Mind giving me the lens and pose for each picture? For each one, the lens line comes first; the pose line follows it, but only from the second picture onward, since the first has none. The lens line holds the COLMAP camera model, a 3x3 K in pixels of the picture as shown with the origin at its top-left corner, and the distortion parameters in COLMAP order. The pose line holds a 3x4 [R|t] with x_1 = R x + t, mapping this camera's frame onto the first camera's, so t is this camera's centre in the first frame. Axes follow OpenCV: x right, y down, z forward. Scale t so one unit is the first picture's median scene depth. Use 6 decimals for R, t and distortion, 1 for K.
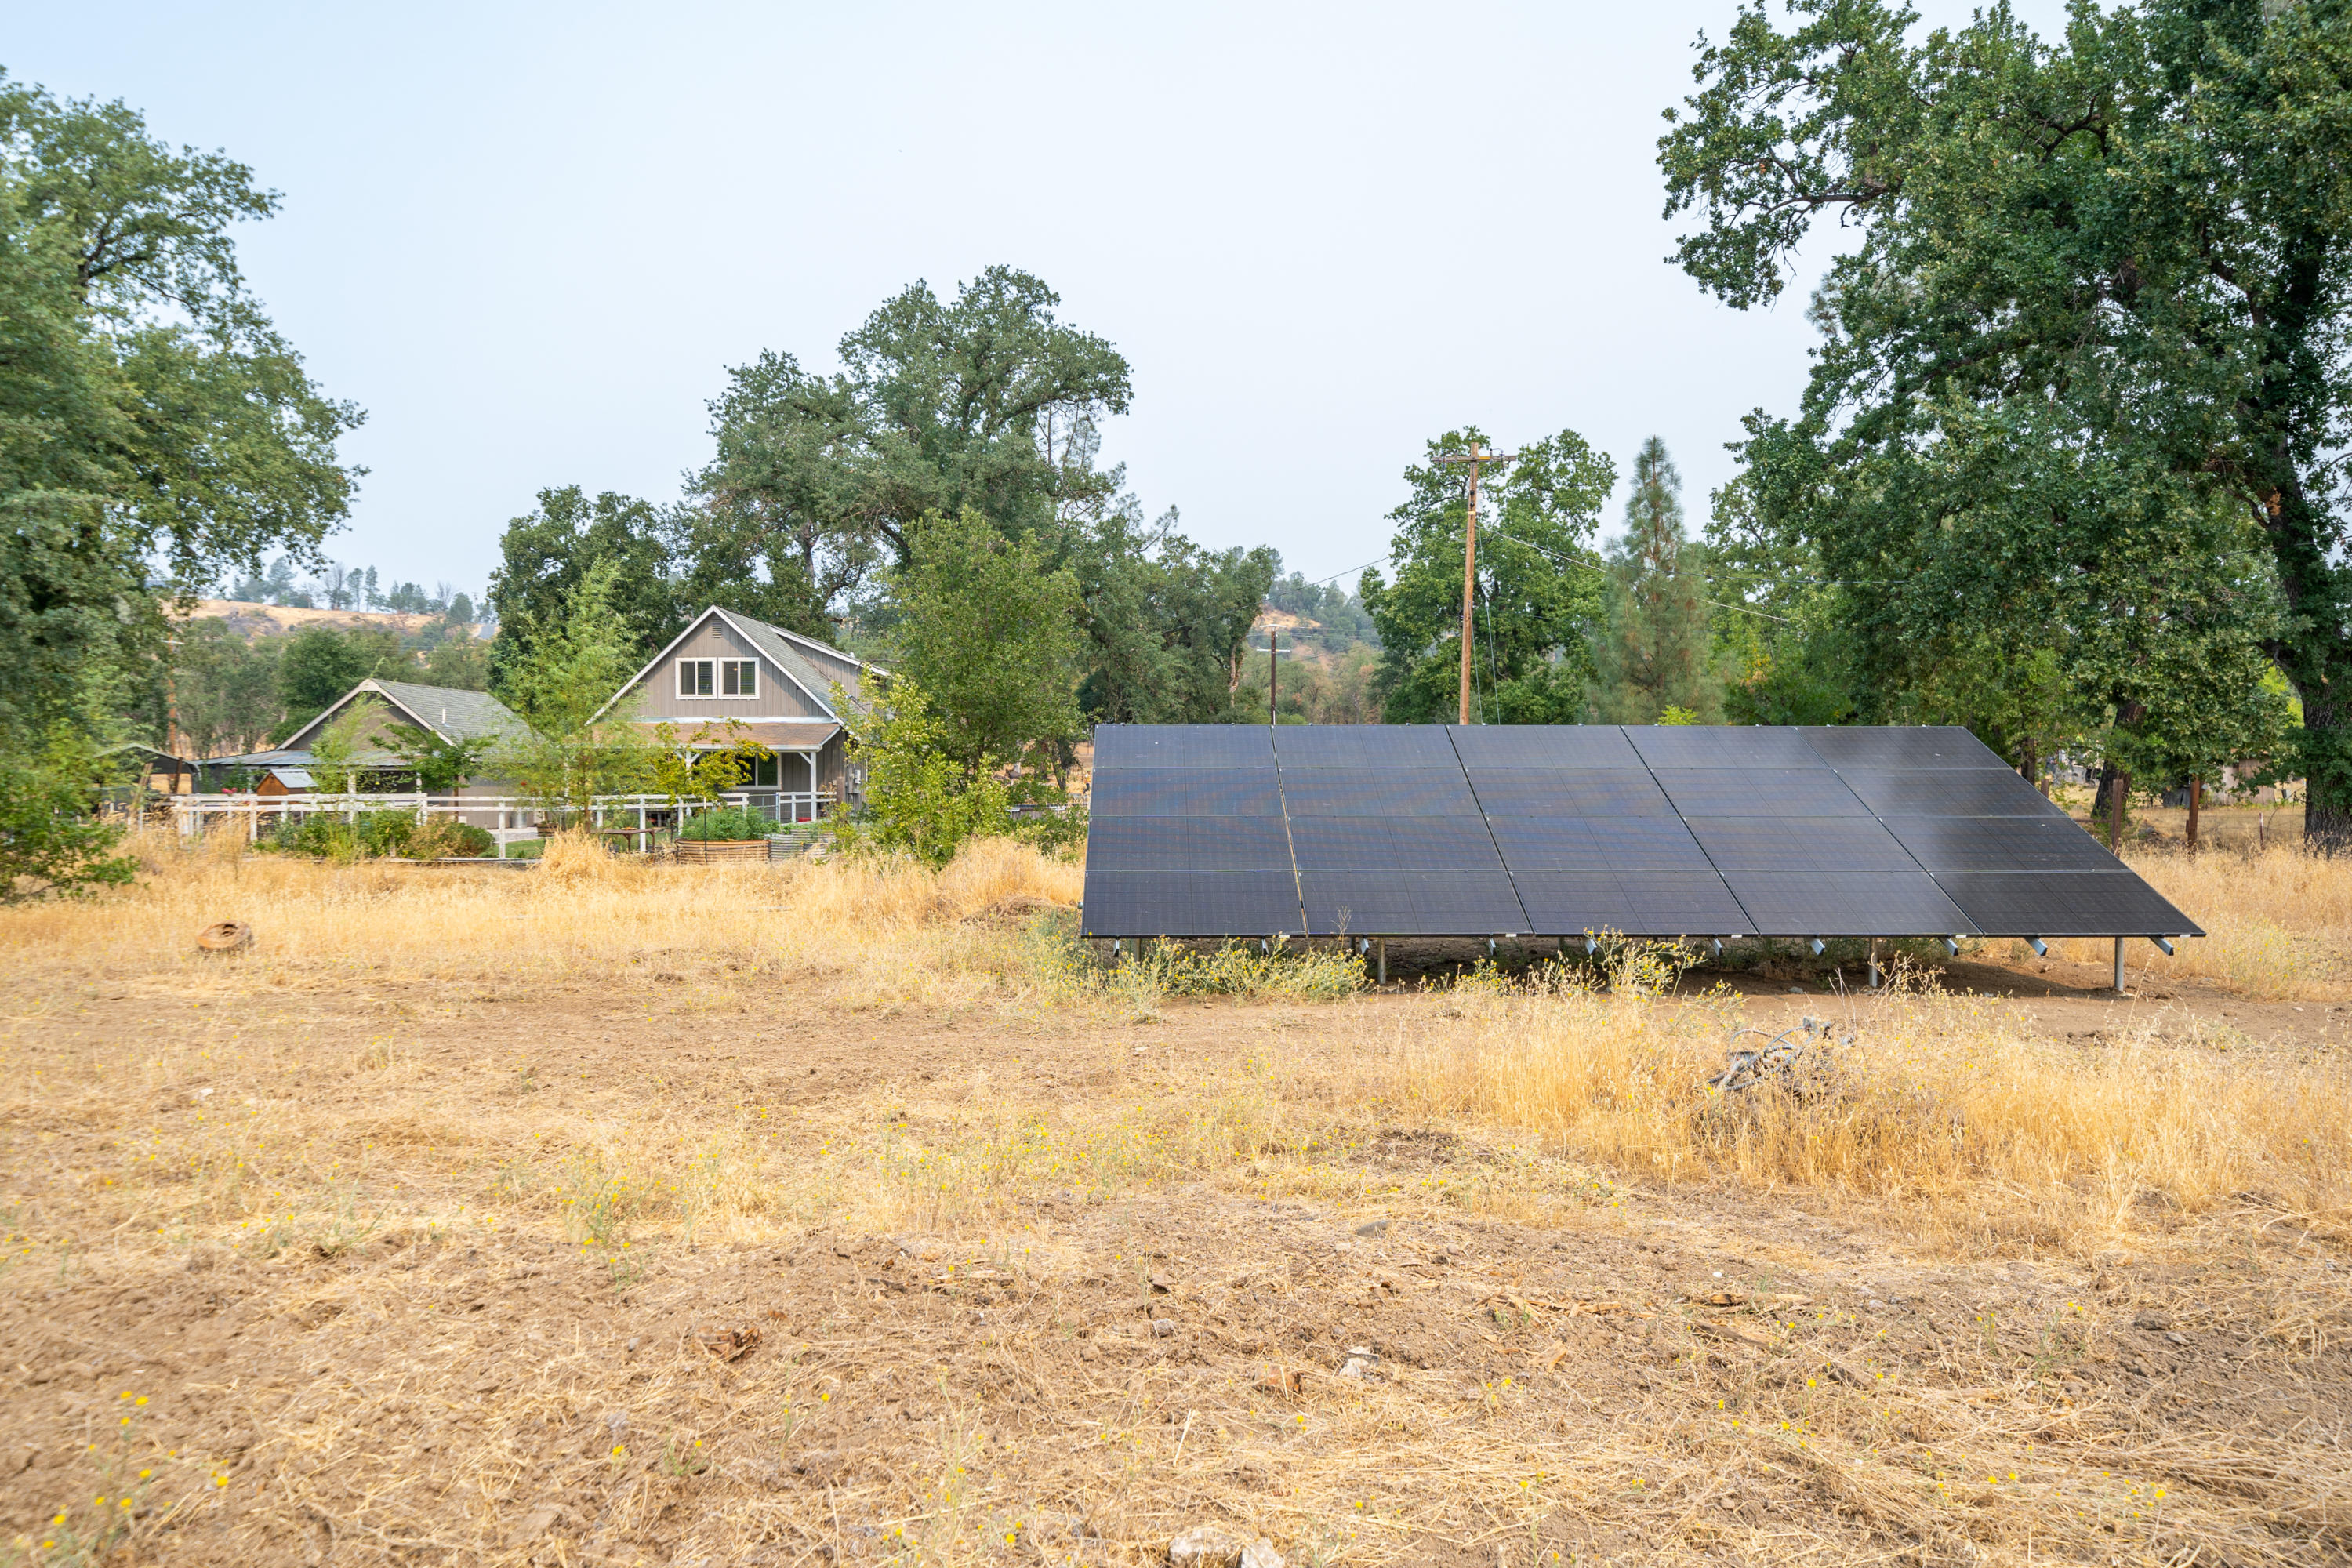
lens RADIAL K [[1599.0, 0, 1176.0], [0, 1599.0, 784.0], [0, 0, 1]] dist [-0.001226, -0.000423]
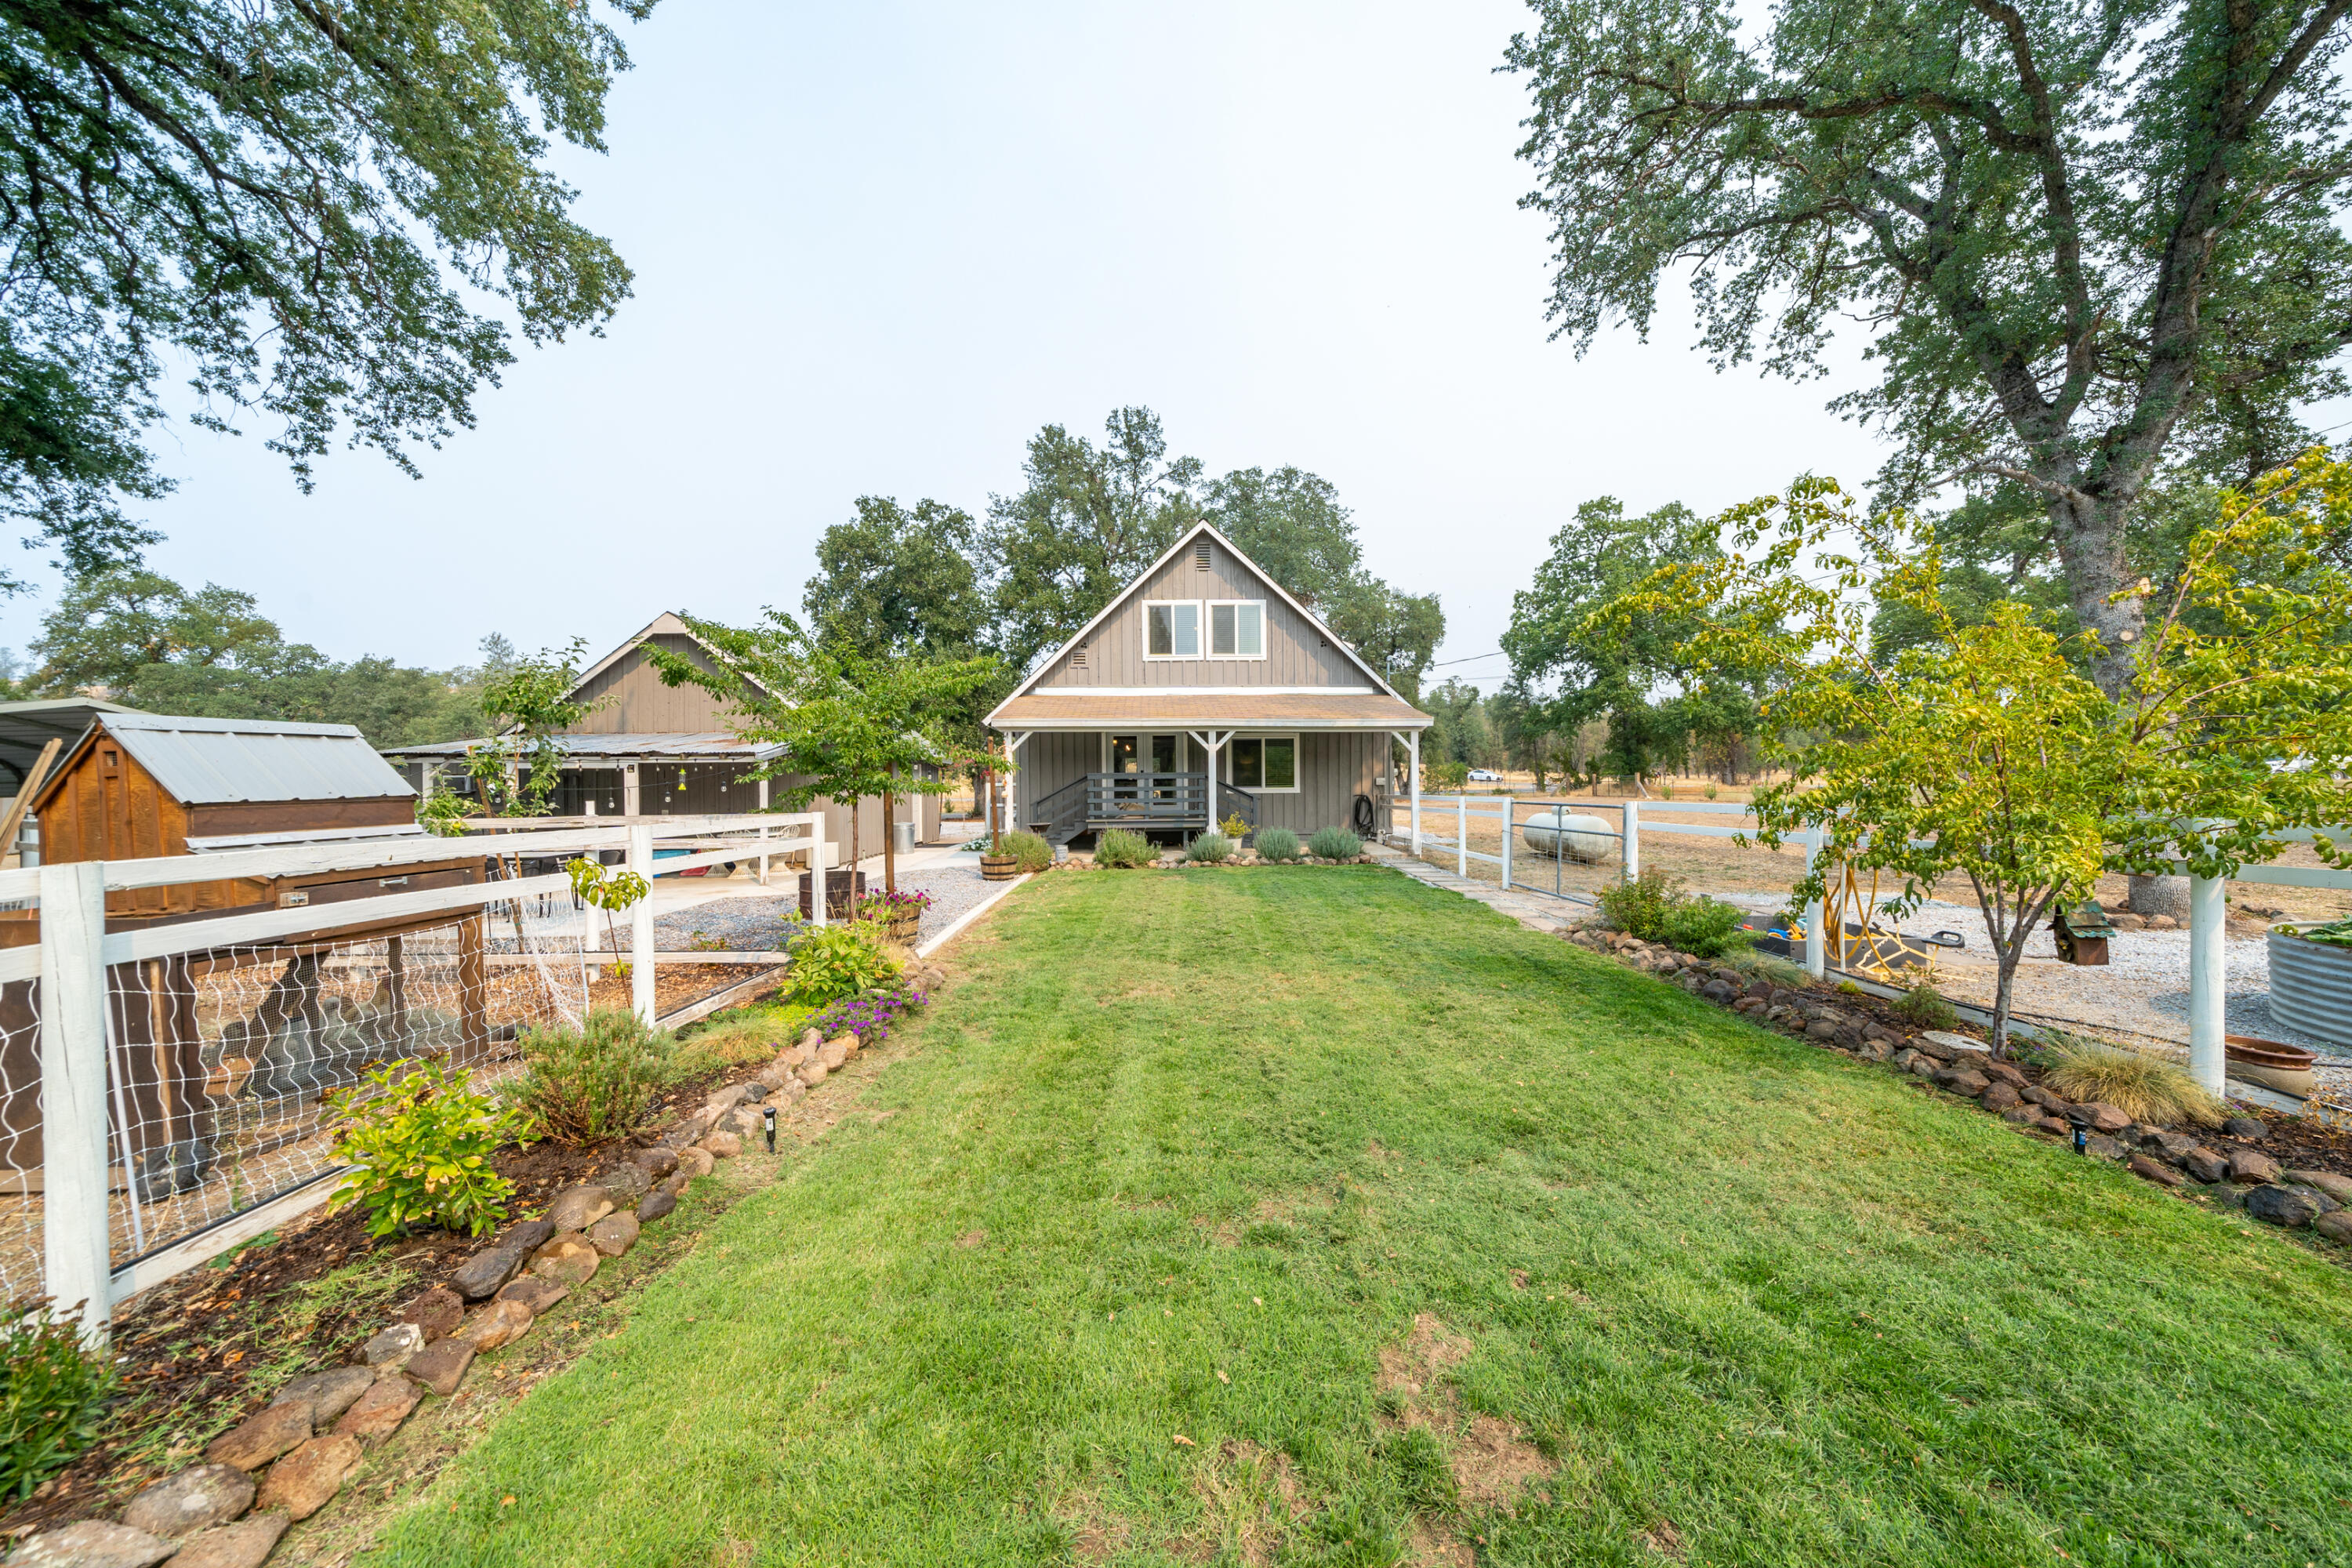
lens RADIAL K [[813.0, 0, 1180.0], [0, 813.0, 797.1], [0, 0, 1]] dist [-0.005555, 0.000430]
pose [[0.997404, -0.010067, 0.071297, -0.234544], [0.009160, 0.999873, 0.013038, 0.000642], [-0.071419, -0.012351, 0.997370, 0.474527]]
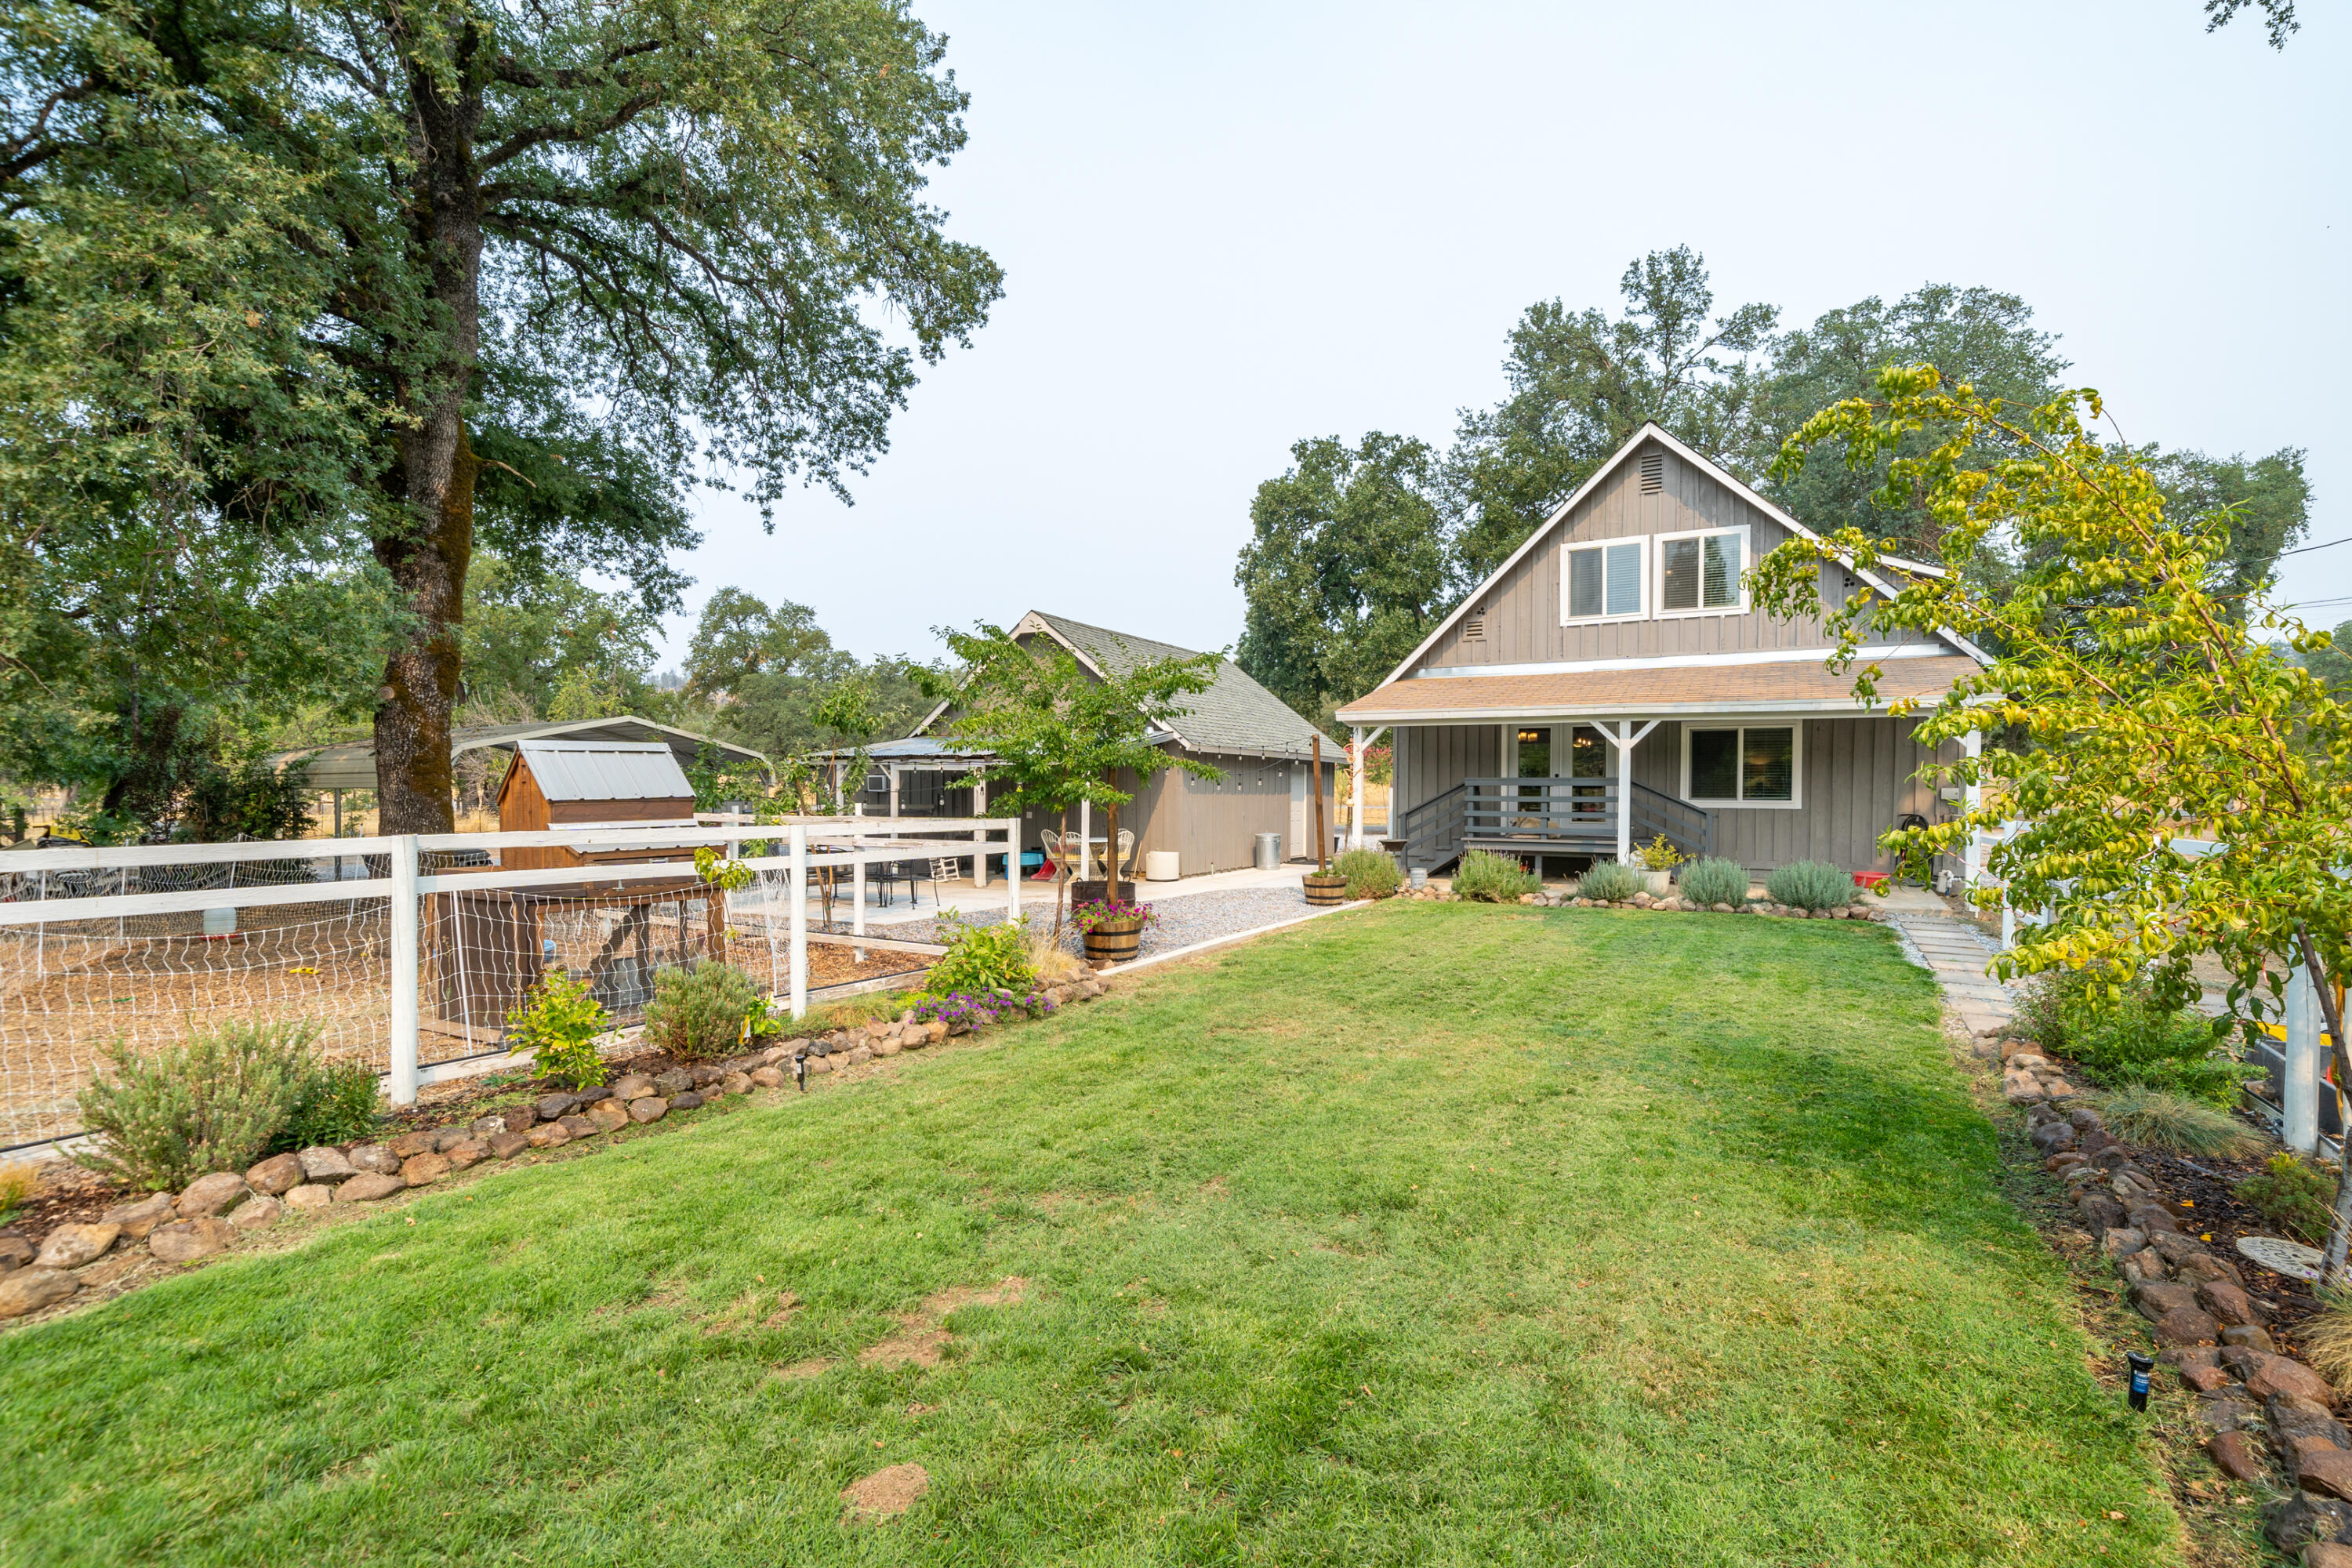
lens RADIAL K [[1079.3, 0, 1180.8], [0, 1079.3, 811.4], [0, 0, 1]] dist [0.003262, 0.000209]
pose [[0.891774, 0.013323, -0.452286, -0.192449], [-0.005301, 0.999805, 0.018999, -0.000145], [0.452451, -0.014545, 0.891671, 0.465691]]
